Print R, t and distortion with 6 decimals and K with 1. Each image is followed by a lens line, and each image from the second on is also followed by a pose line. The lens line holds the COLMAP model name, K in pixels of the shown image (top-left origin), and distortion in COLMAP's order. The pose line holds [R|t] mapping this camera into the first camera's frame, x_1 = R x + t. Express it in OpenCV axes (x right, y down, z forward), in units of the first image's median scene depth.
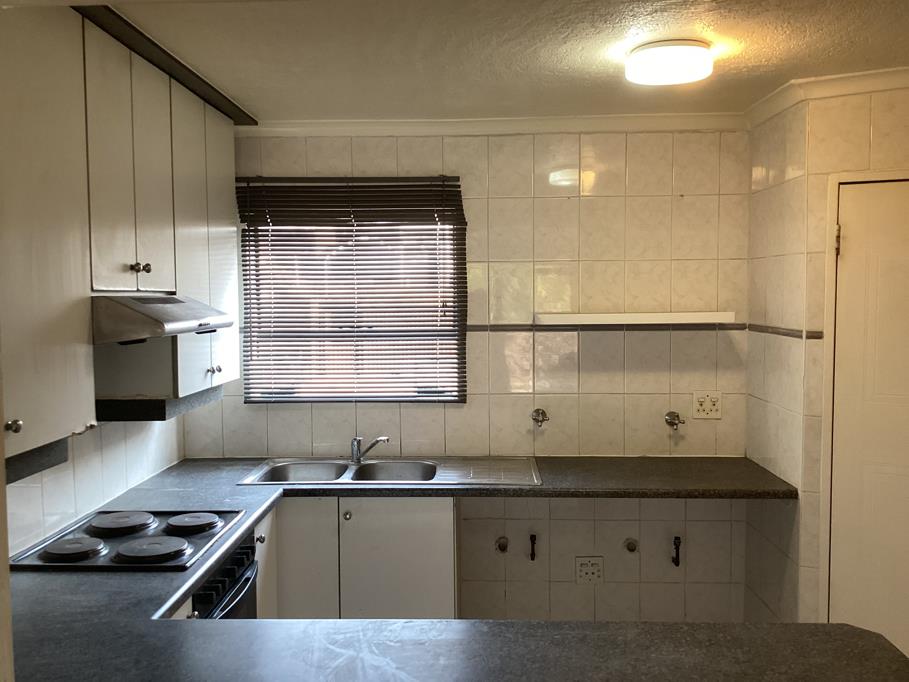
lens RADIAL K [[787.7, 0, 461.7], [0, 787.7, 334.8], [0, 0, 1]] dist [0.013796, -0.042788]
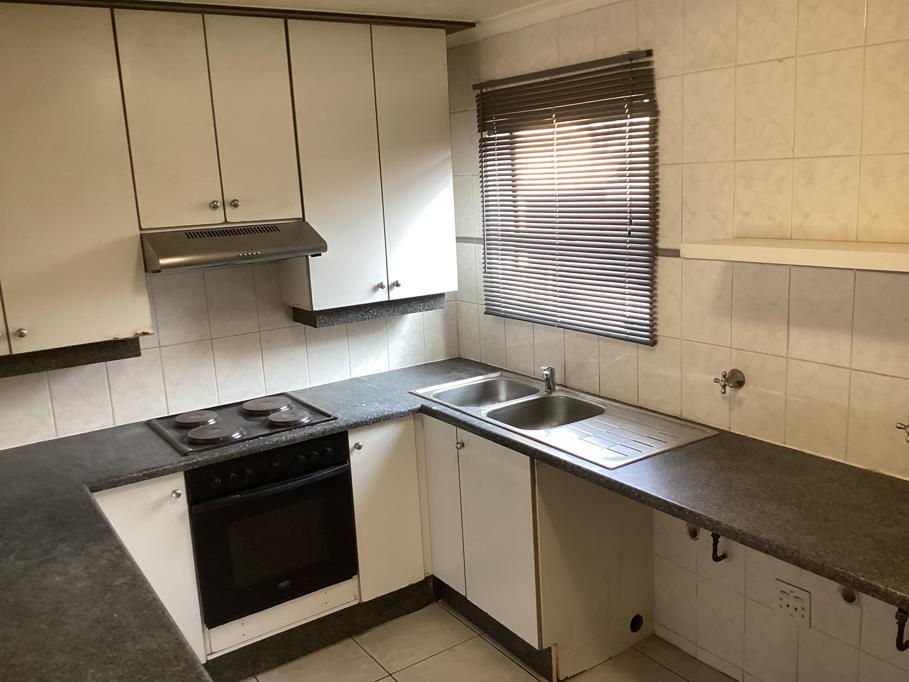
lens RADIAL K [[787.7, 0, 462.0], [0, 787.7, 342.8], [0, 0, 1]] dist [0.013796, -0.042788]
pose [[0.594903, 0.145063, -0.790599, 0.523027], [0.003880, 0.983050, 0.183295, -0.064034], [0.803788, -0.112110, 0.584257, 0.381854]]
